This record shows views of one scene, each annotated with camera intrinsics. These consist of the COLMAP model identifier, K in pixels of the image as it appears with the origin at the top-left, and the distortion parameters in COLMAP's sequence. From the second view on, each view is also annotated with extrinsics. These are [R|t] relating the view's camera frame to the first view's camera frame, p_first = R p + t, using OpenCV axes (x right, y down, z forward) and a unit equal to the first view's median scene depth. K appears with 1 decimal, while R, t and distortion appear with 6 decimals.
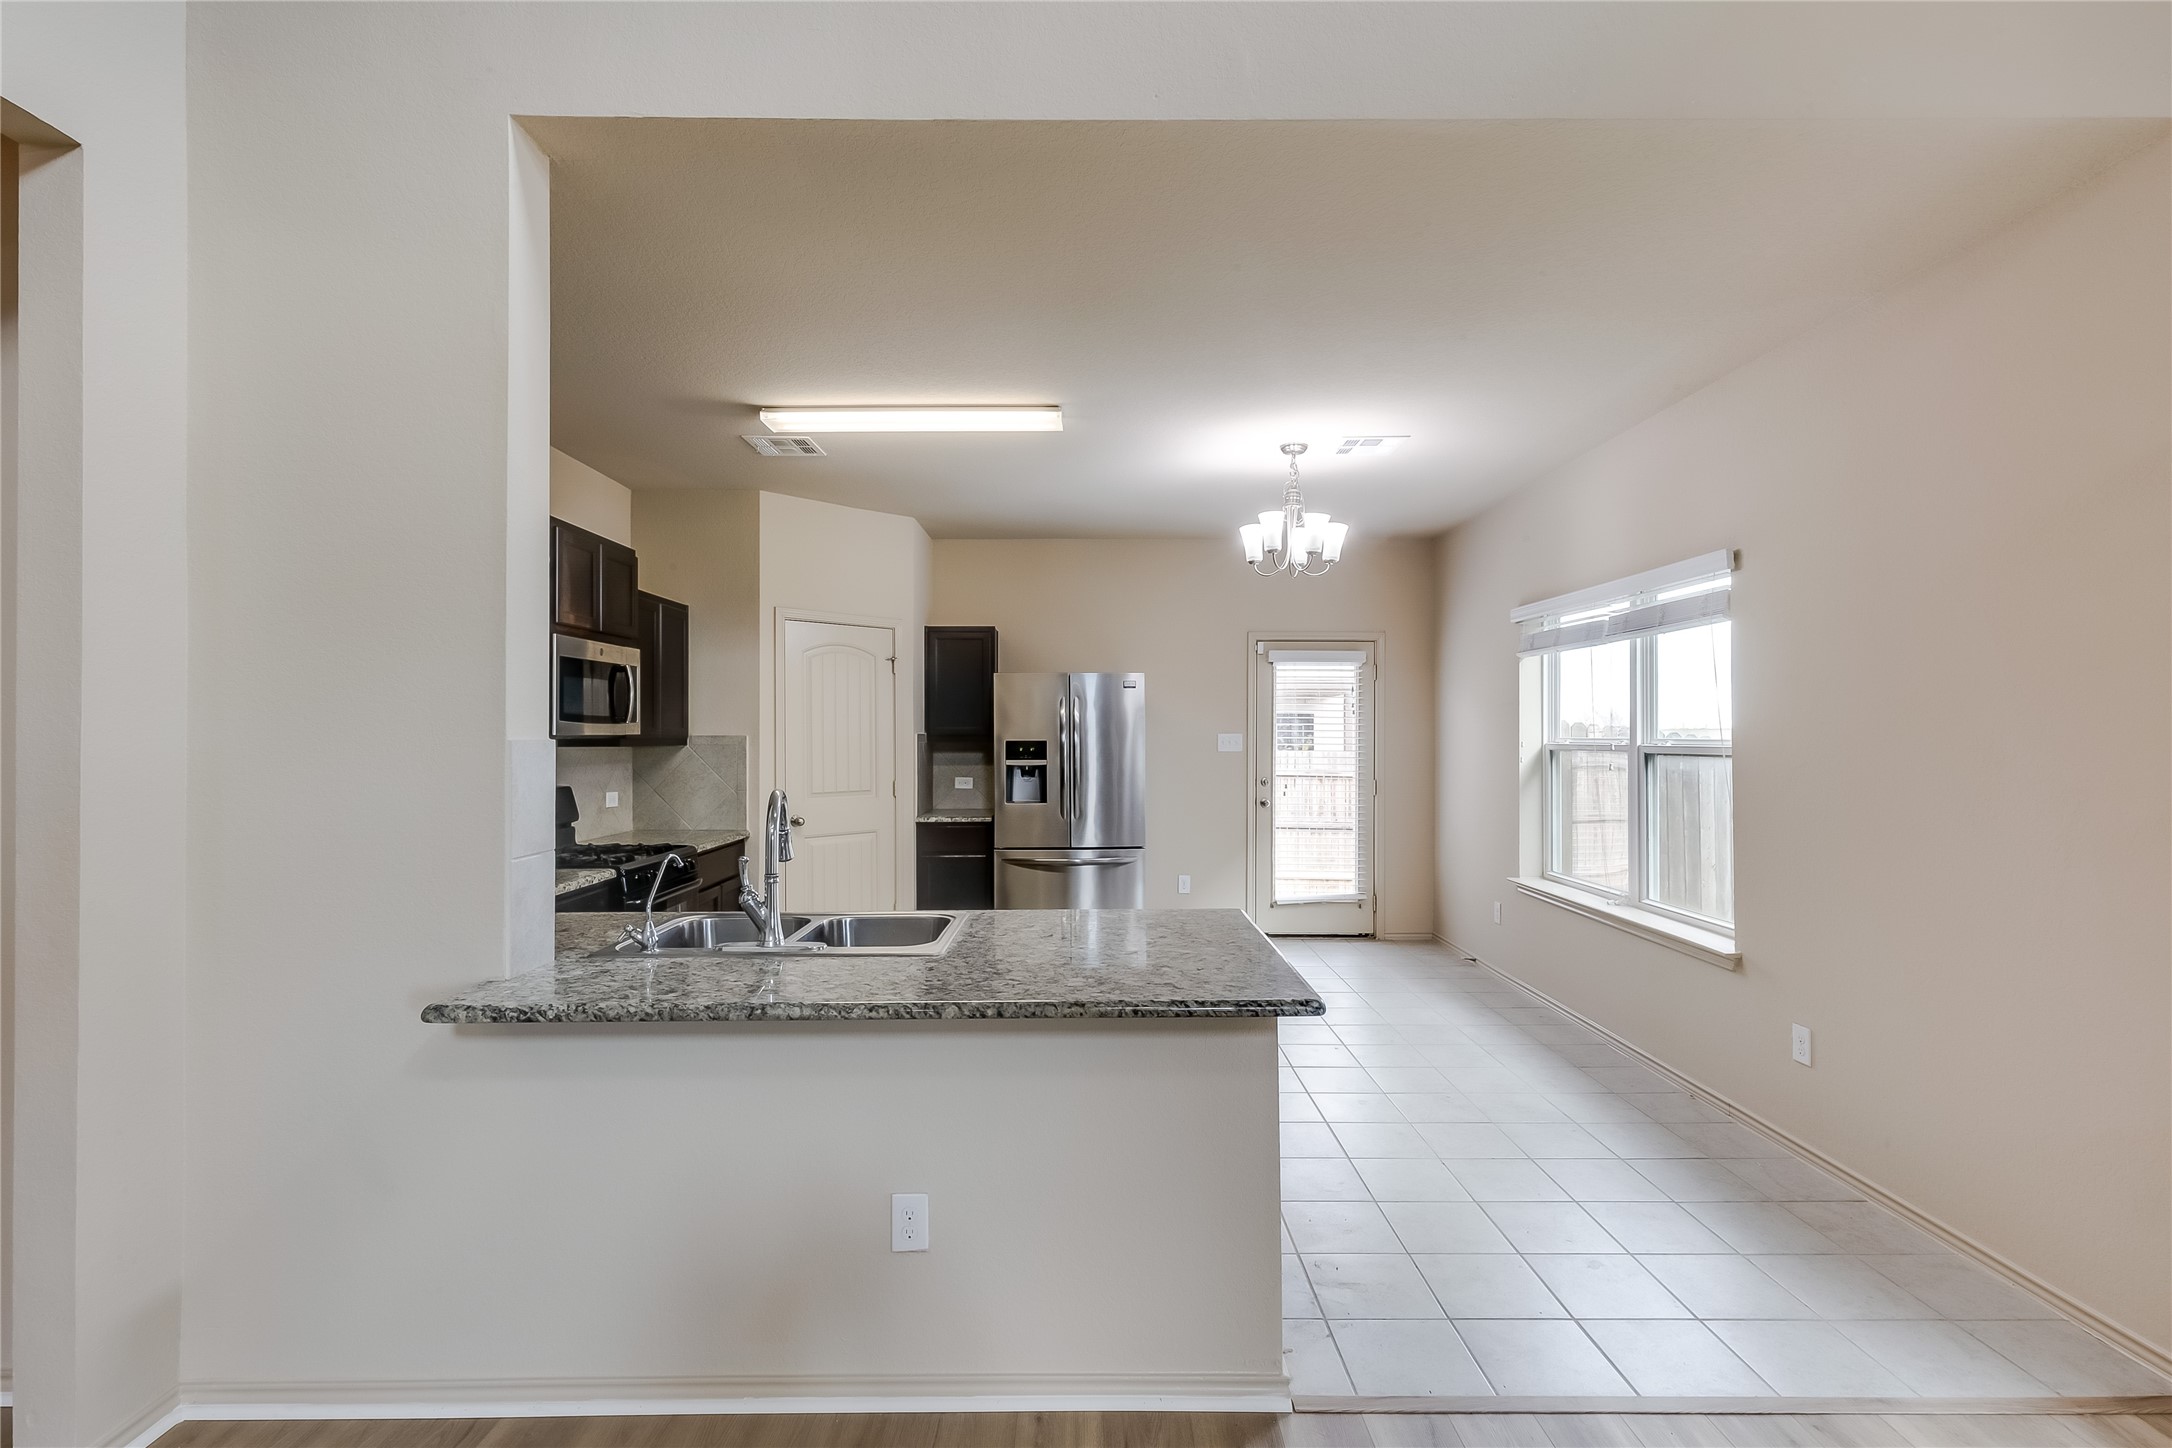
lens RADIAL K [[996.8, 0, 1081.0], [0, 996.8, 726.5], [0, 0, 1]] dist [0.007207, -0.001287]
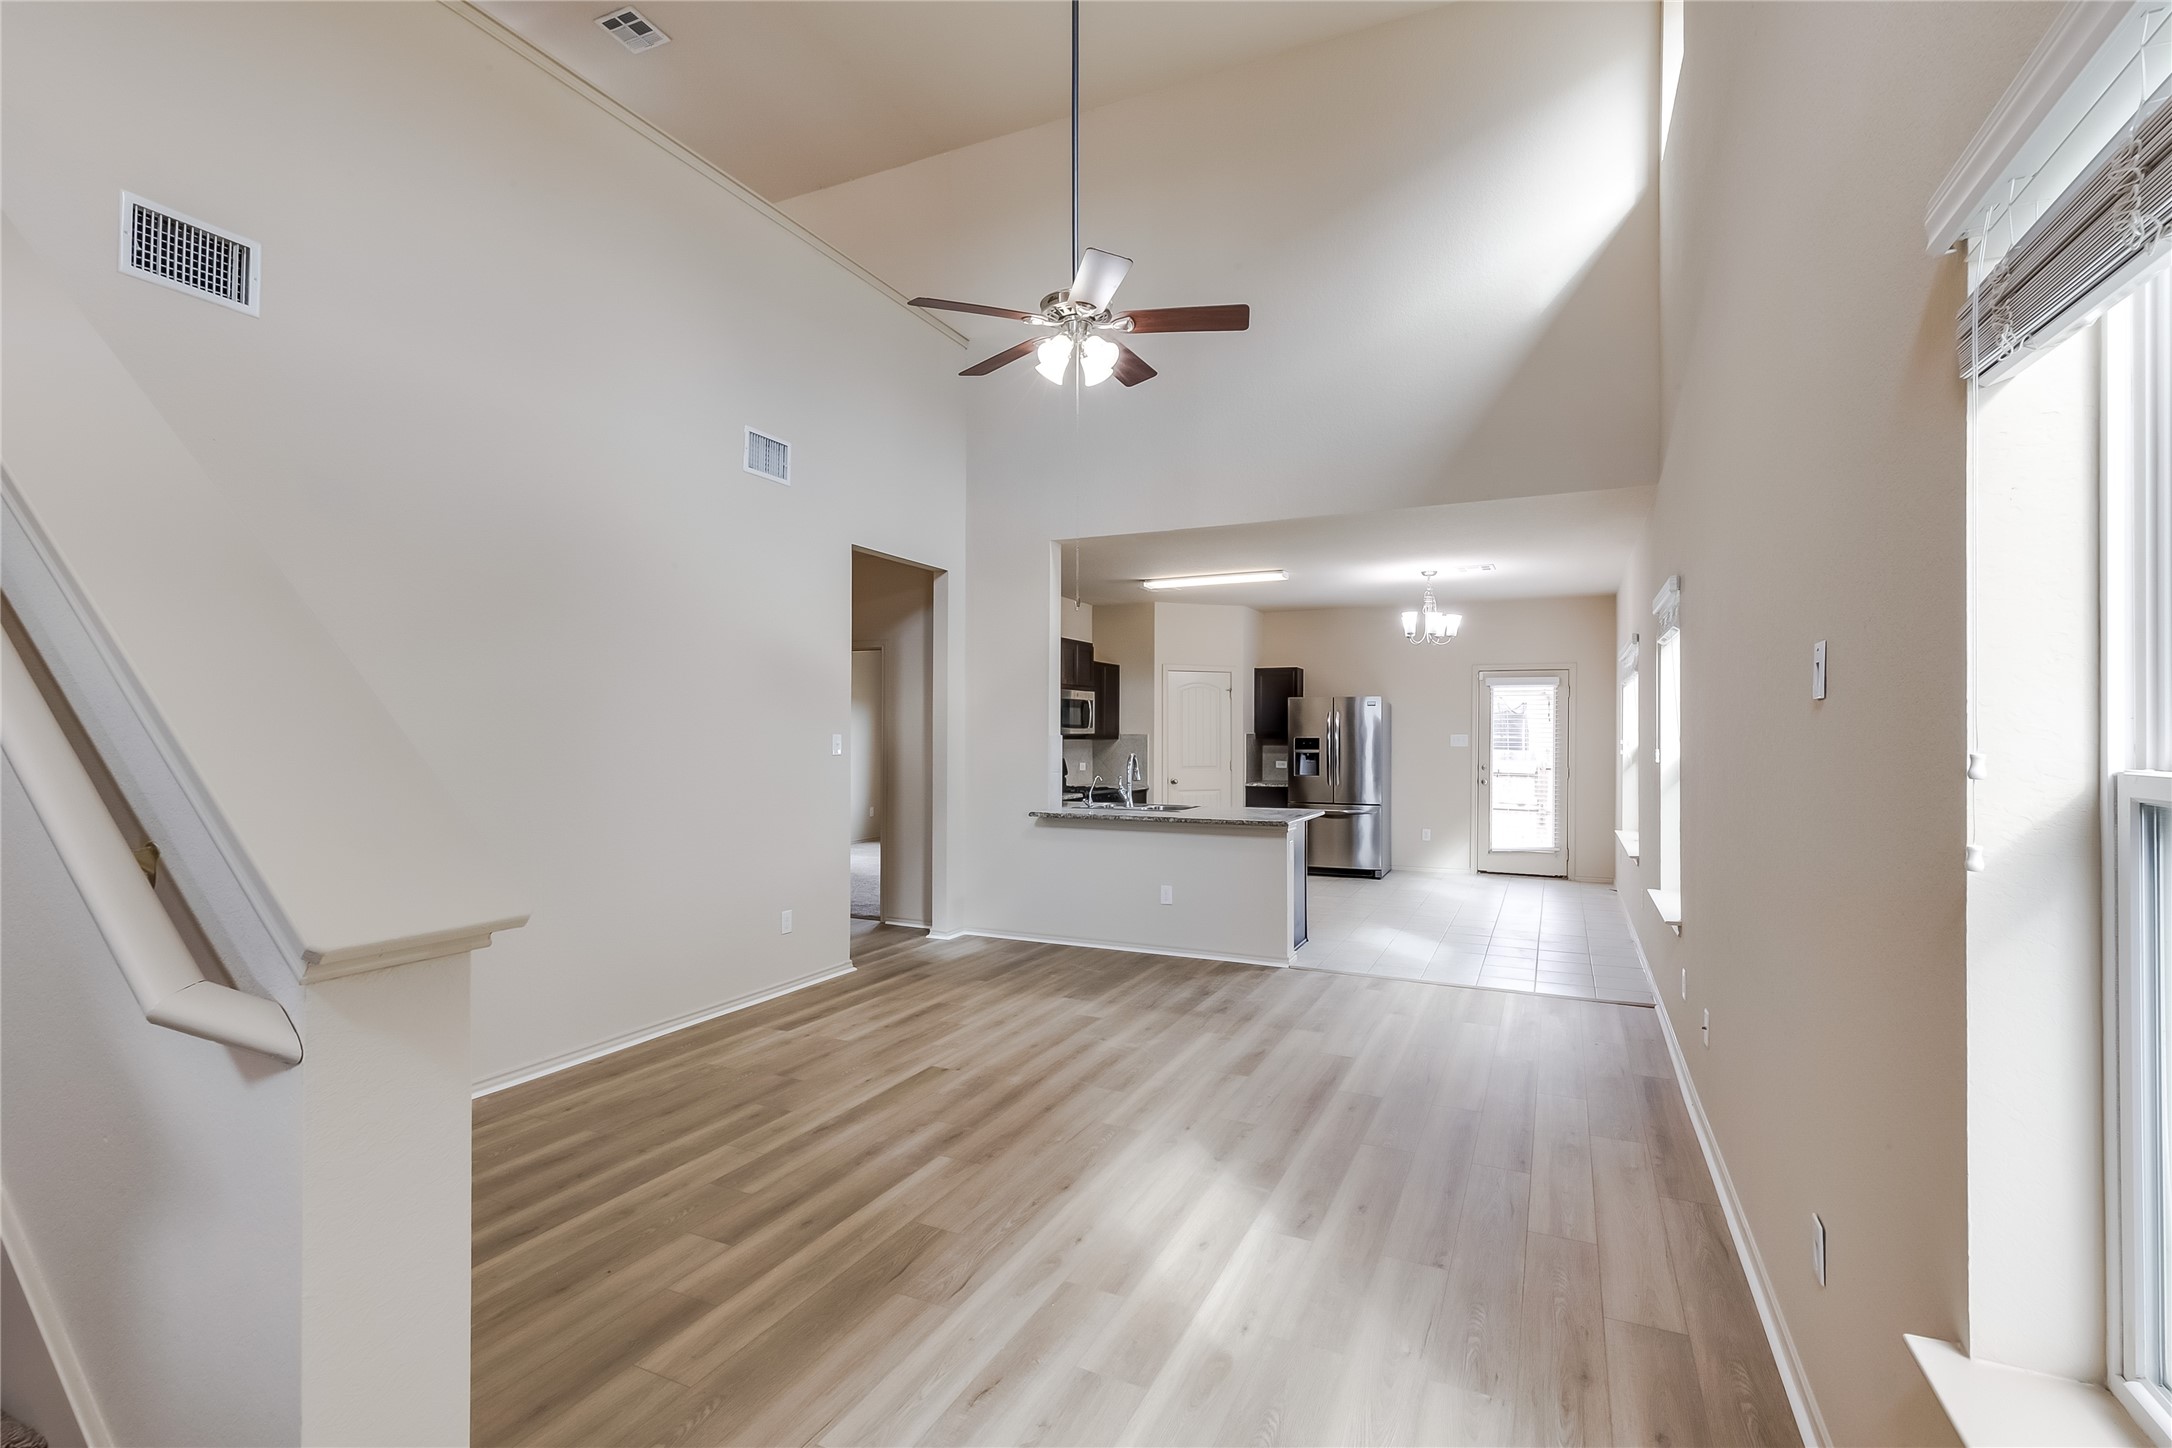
lens RADIAL K [[996.8, 0, 1082.2], [0, 996.8, 729.4], [0, 0, 1]] dist [0.007207, -0.001287]
pose [[0.902149, 0.001979, -0.431420, 0.329169], [-0.000534, 0.999994, 0.003470, -0.005822], [0.431425, -0.002900, 0.902144, -0.674770]]
